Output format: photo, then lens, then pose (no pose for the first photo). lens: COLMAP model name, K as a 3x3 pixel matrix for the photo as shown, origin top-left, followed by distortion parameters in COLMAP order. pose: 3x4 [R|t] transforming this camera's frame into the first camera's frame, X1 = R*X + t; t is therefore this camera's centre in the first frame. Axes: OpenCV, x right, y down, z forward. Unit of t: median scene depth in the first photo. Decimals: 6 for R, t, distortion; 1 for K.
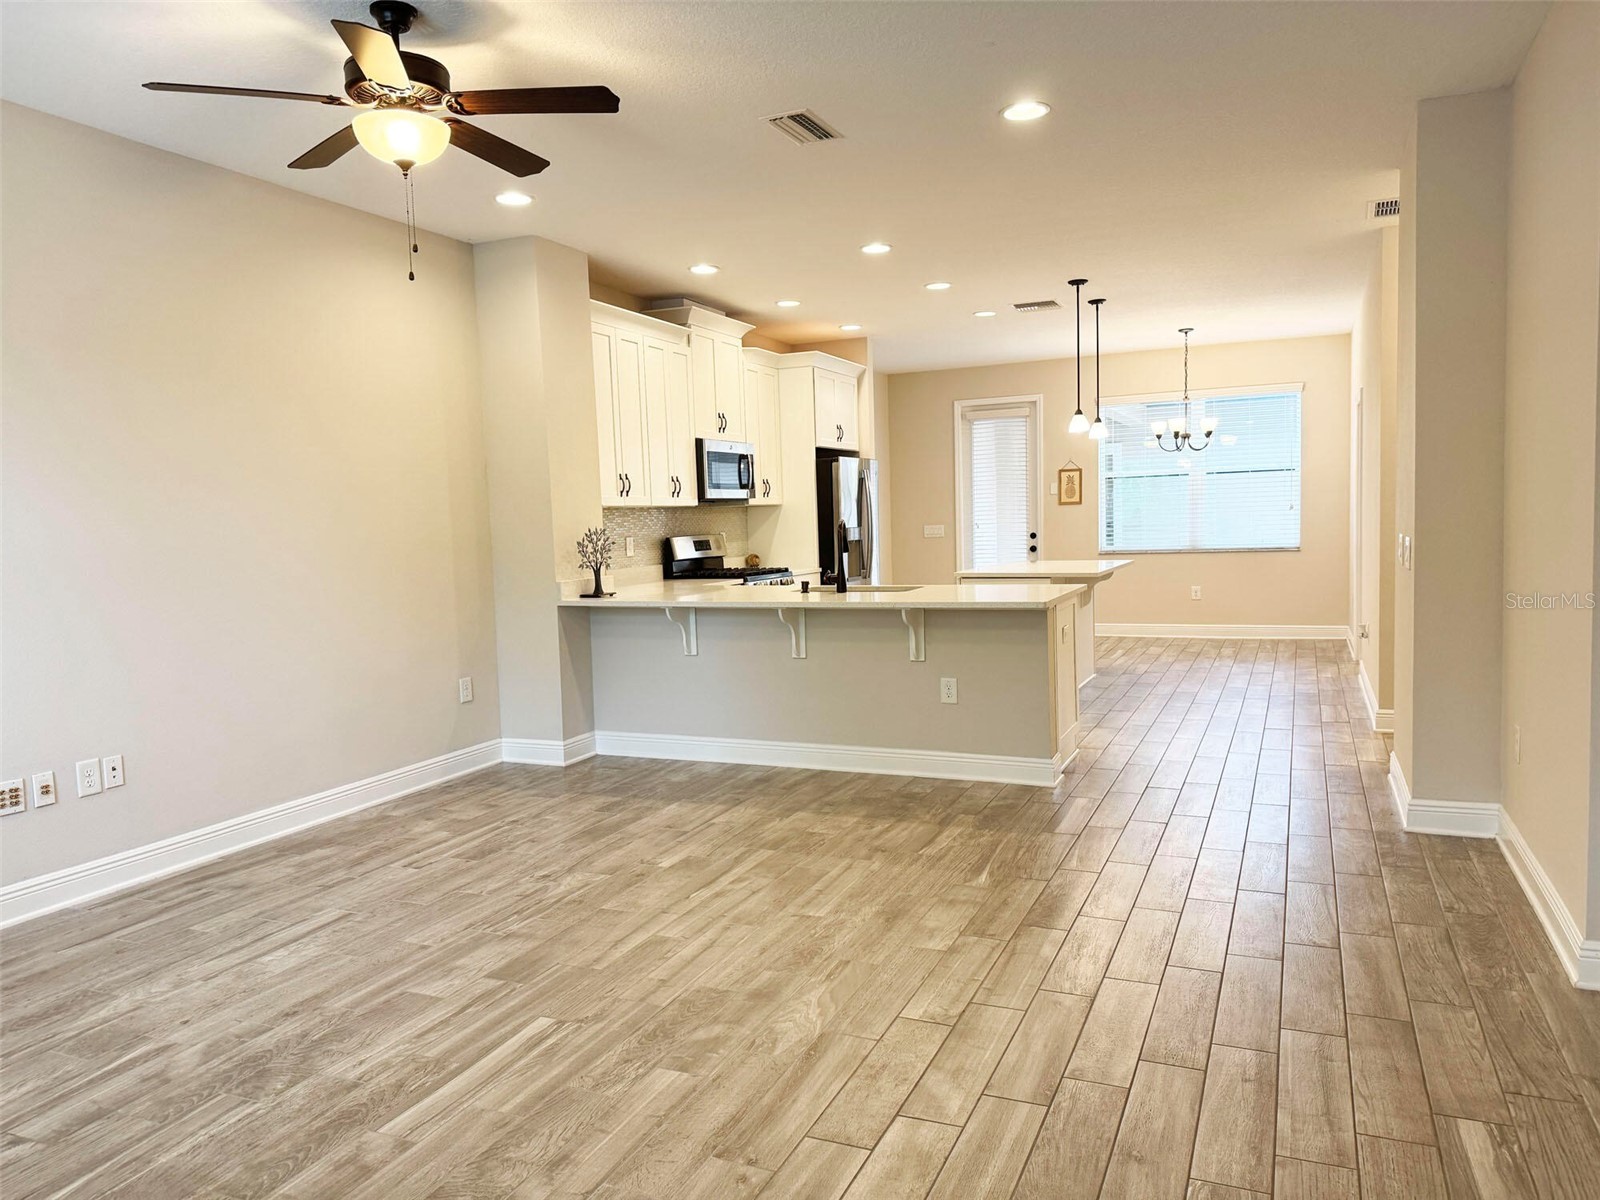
lens RADIAL K [[1131.5, 0, 828.2], [0, 1131.5, 606.8], [0, 0, 1]] dist [0.164909, -0.185649]
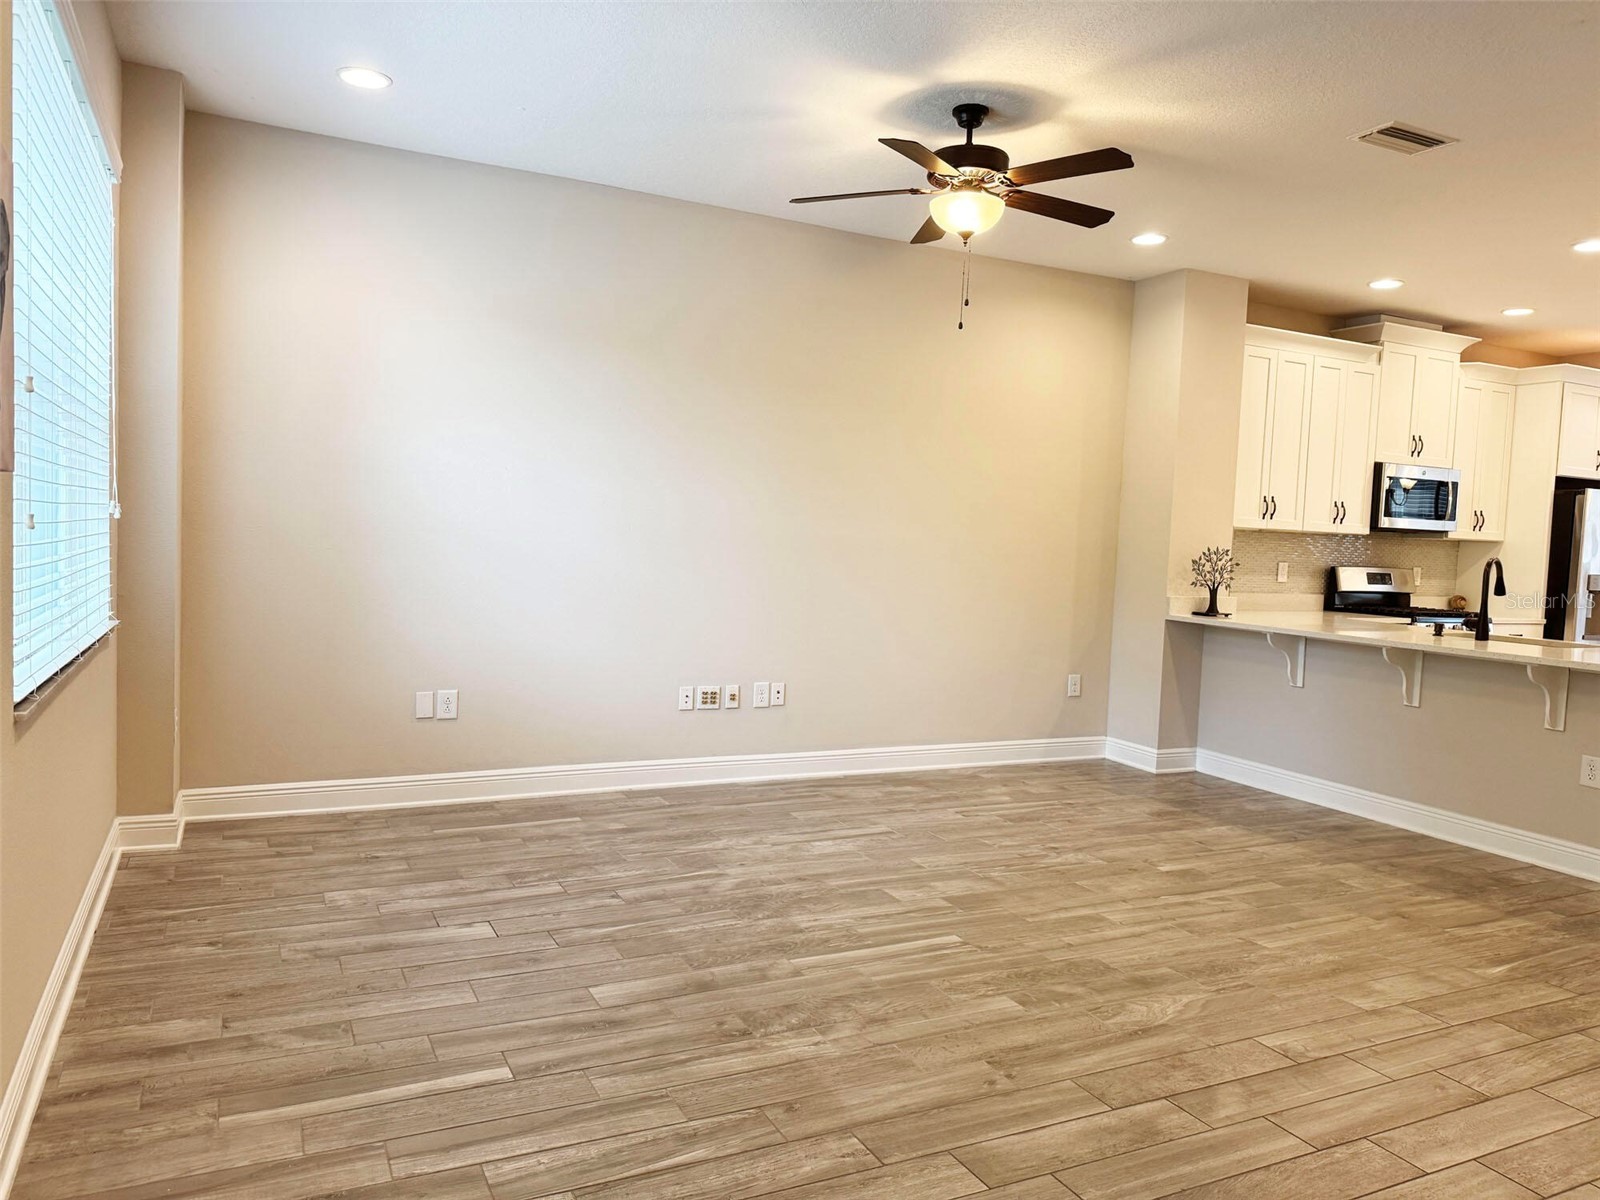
lens RADIAL K [[1131.5, 0, 828.2], [0, 1131.5, 606.8], [0, 0, 1]] dist [0.164909, -0.185649]
pose [[0.788396, 0.106962, -0.605798, 0.239527], [-0.119295, 0.992657, 0.020014, 0.005578], [0.603491, 0.056490, 0.795366, -0.031396]]
